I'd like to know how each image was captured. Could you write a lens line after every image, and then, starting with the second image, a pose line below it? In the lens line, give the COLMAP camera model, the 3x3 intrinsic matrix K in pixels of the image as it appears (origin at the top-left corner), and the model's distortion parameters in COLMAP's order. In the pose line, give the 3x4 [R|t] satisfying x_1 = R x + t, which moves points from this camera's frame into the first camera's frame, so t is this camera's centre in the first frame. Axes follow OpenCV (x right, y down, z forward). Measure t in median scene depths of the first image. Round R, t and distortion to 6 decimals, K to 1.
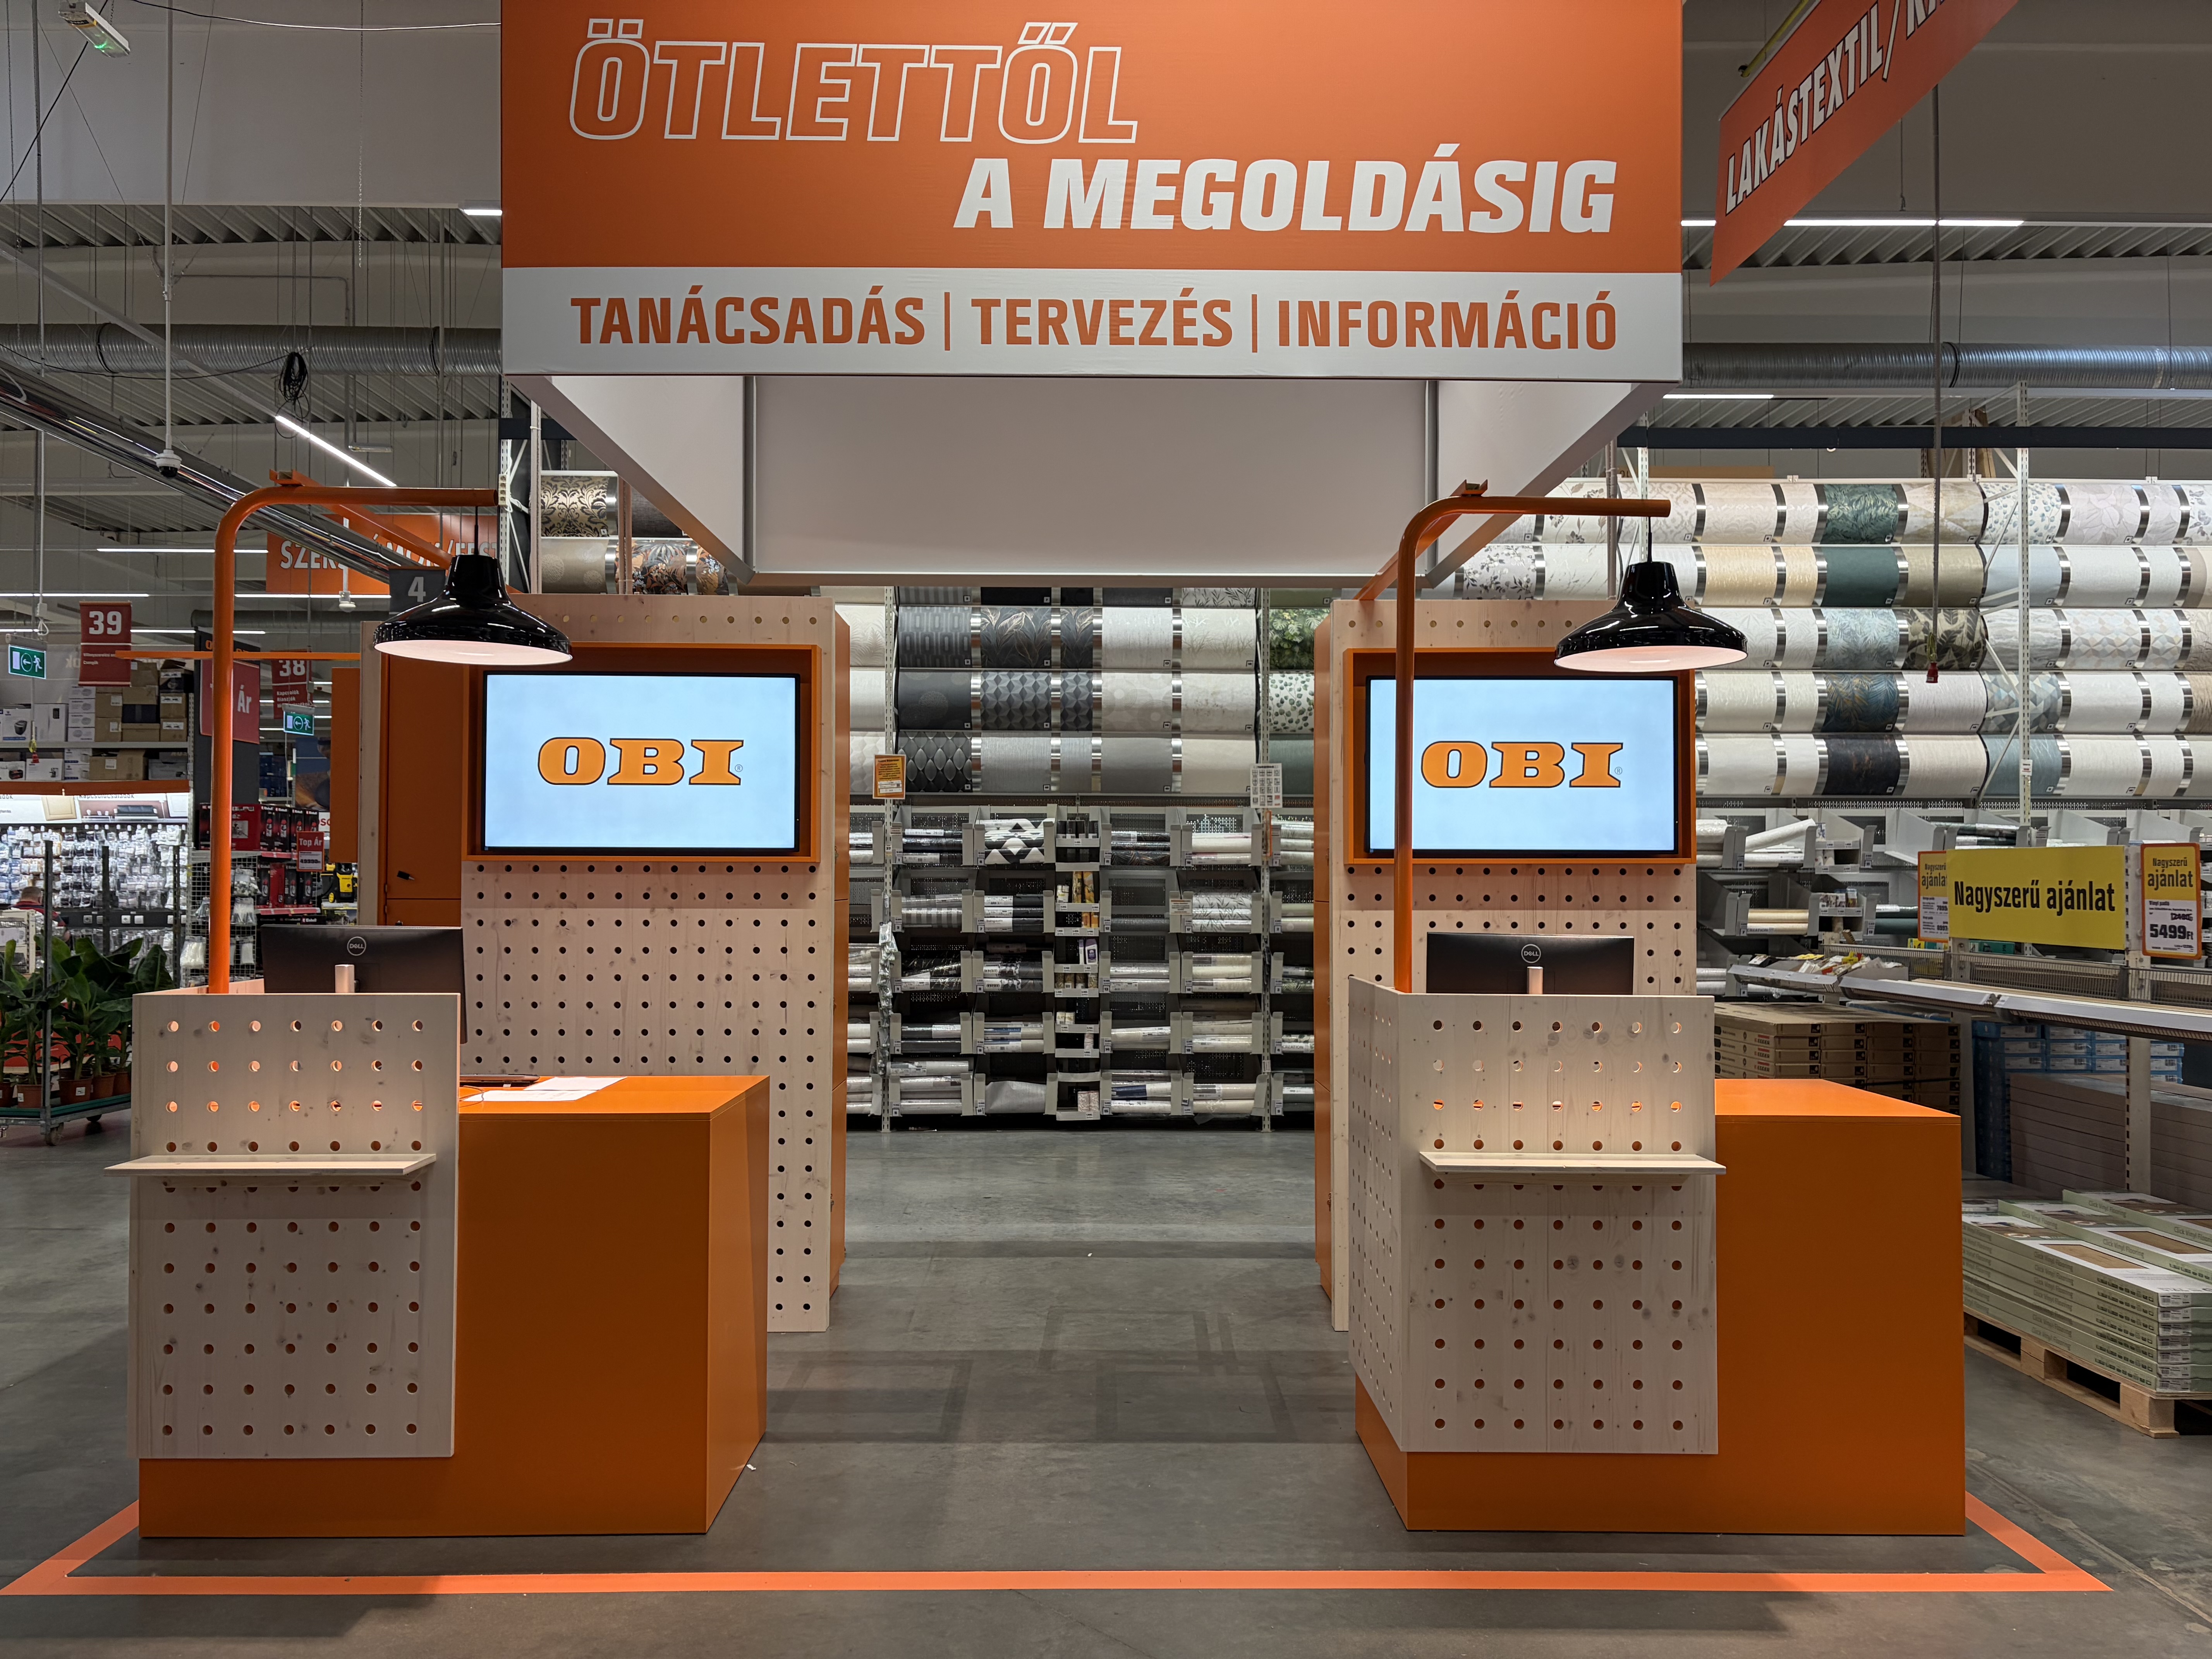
lens RADIAL K [[1666.7, 0, 1094.8], [0, 1666.7, 840.4], [0, 0, 1]] dist [0.053218, -0.056630]
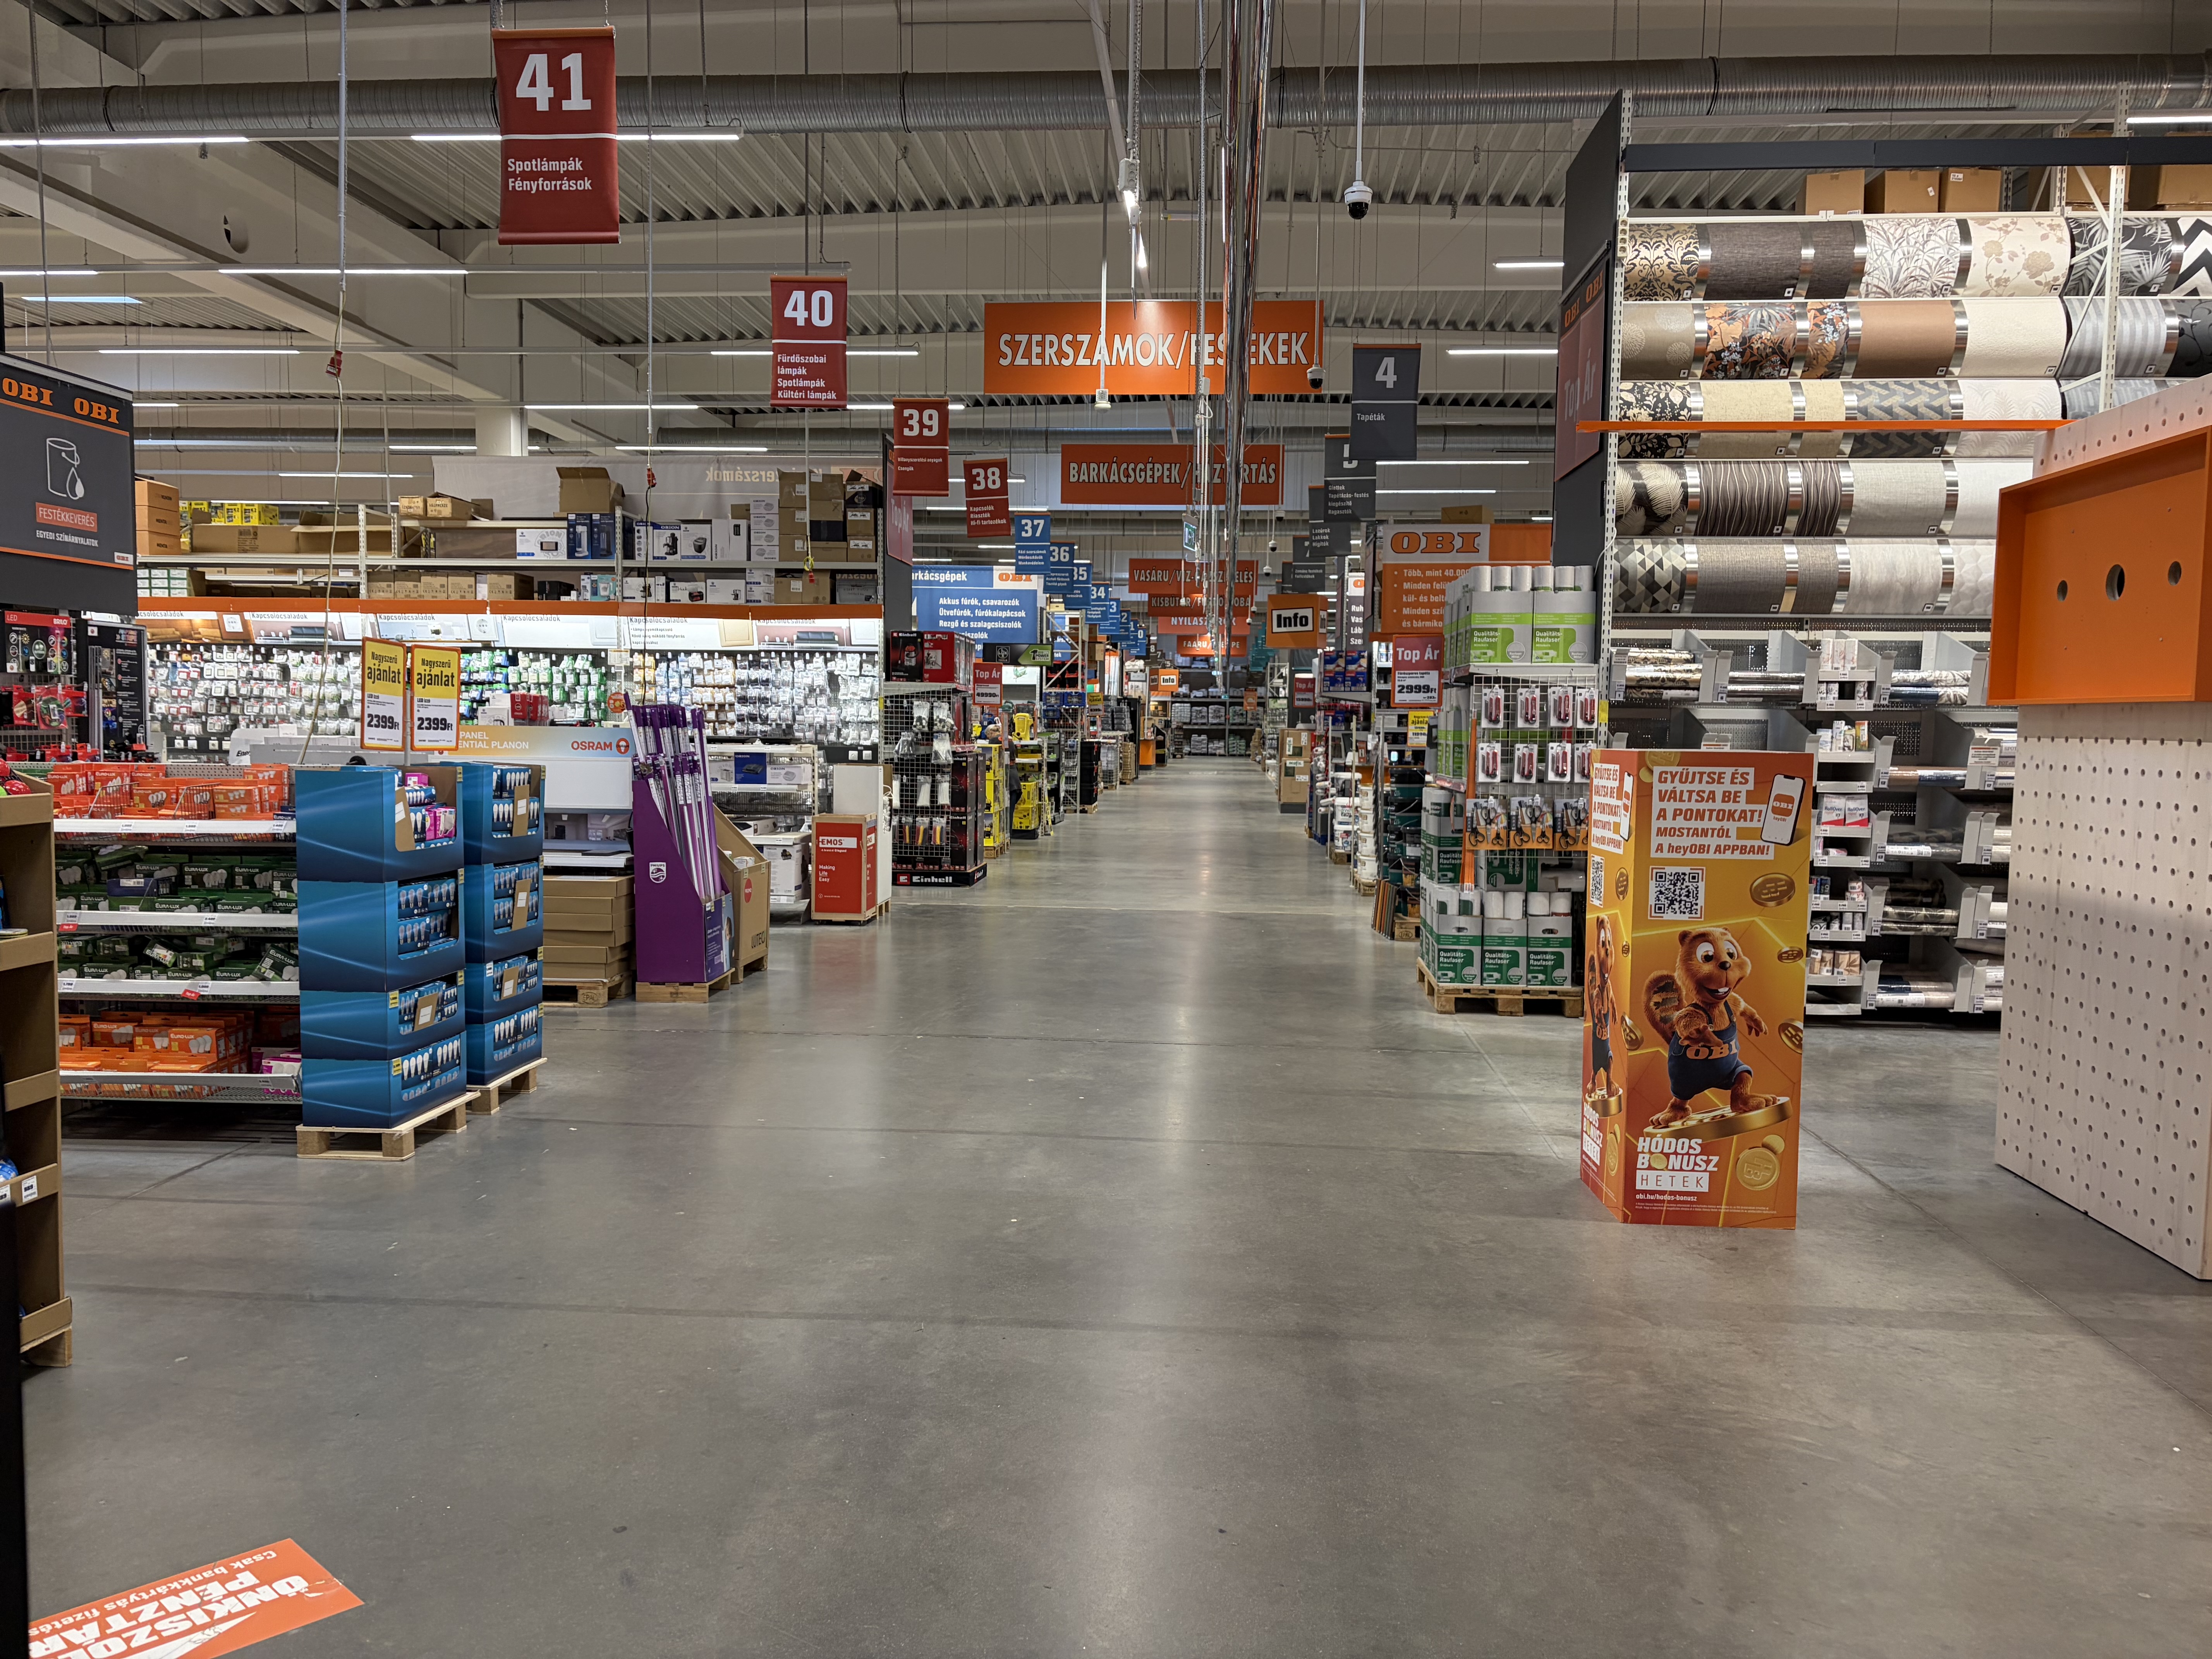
lens RADIAL K [[1666.7, 0, 1106.8], [0, 1666.7, 845.0], [0, 0, 1]] dist [0.053218, -0.056630]
pose [[0.996581, 0.016759, -0.080909, -0.497538], [-0.008540, 0.994863, 0.100873, 0.002864], [0.082184, -0.099838, 0.991604, 0.135448]]
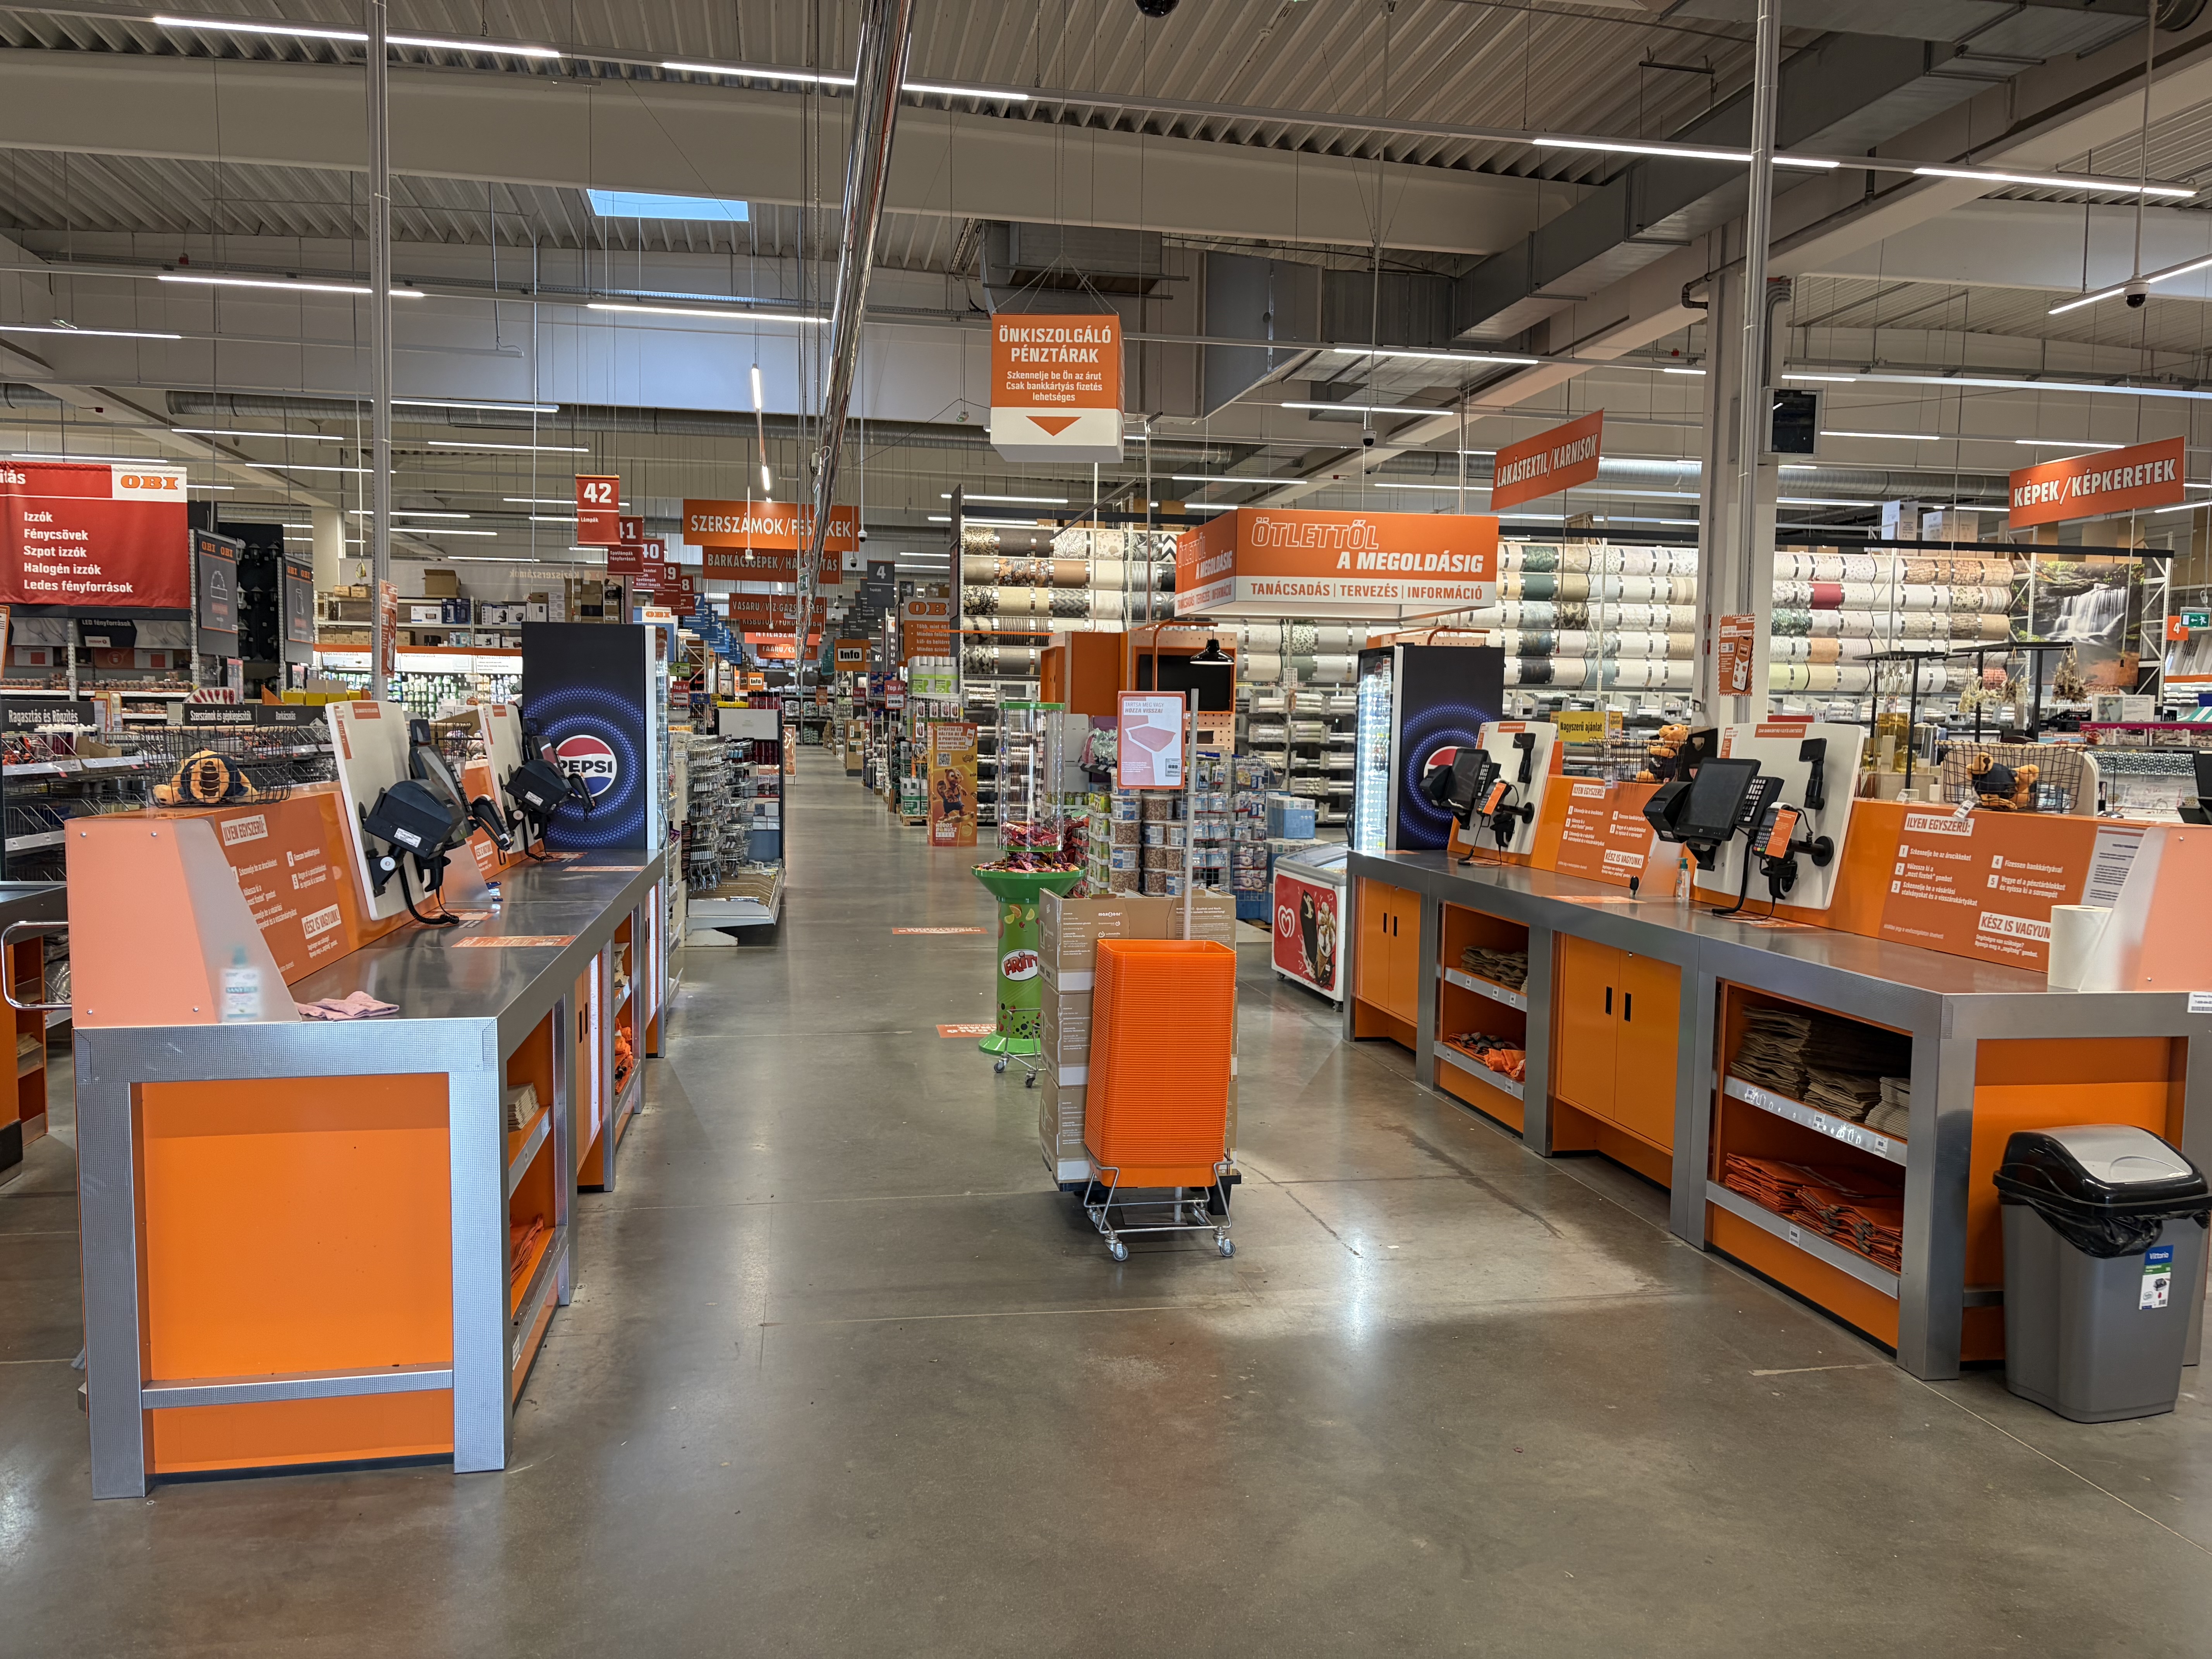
lens RADIAL K [[1666.7, 0, 1106.3], [0, 1666.7, 835.7], [0, 0, 1]] dist [0.053218, -0.056630]
pose [[0.984964, -0.000033, 0.172759, -0.513612], [-0.016768, 0.995260, 0.095793, -0.030030], [-0.171943, -0.097250, 0.980295, -1.156439]]
